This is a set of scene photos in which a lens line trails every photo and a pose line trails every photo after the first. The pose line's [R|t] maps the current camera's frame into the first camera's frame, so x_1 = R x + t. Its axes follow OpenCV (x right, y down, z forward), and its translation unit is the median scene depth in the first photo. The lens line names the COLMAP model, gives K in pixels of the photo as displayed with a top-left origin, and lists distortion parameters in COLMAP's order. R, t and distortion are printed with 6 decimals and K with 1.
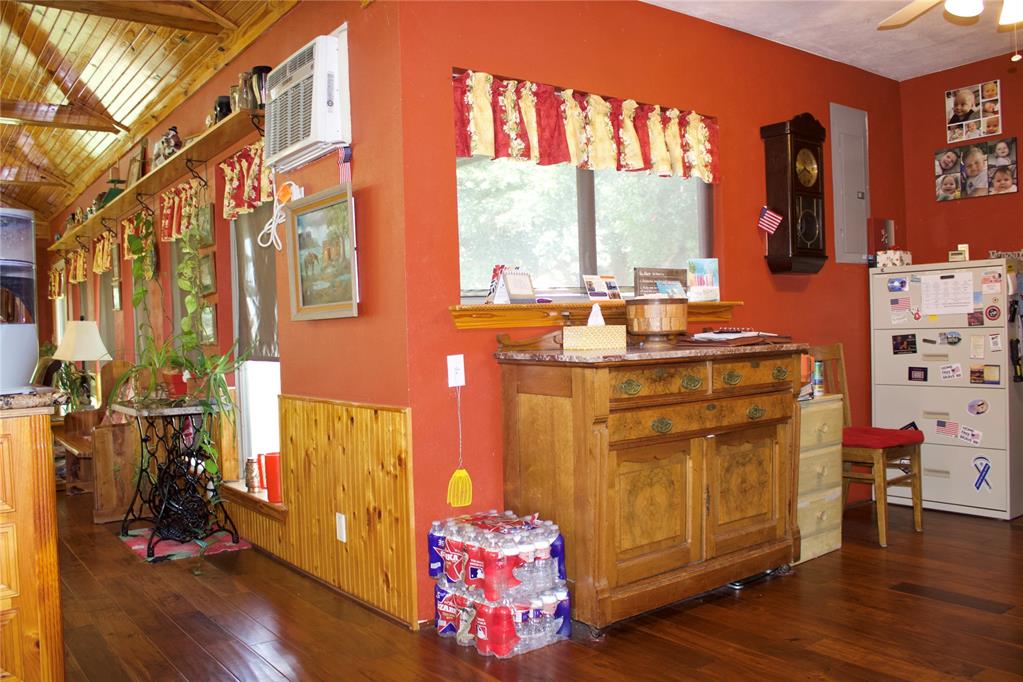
lens RADIAL K [[859.3, 0, 508.2], [0, 859.3, 336.8], [0, 0, 1]] dist [-0.150522, 0.150819]
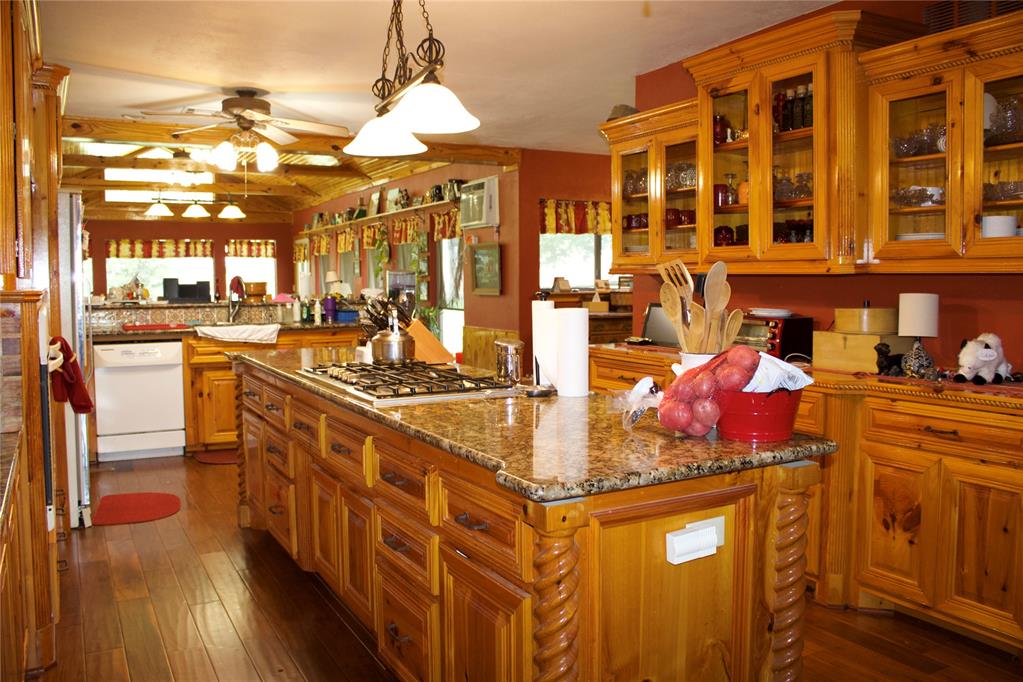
lens RADIAL K [[859.3, 0, 508.2], [0, 859.3, 336.8], [0, 0, 1]] dist [-0.150522, 0.150819]
pose [[0.989246, 0.034070, -0.142241, 0.198501], [-0.024415, 0.997312, 0.069081, -0.073521], [0.144212, -0.064866, 0.987418, -1.415884]]
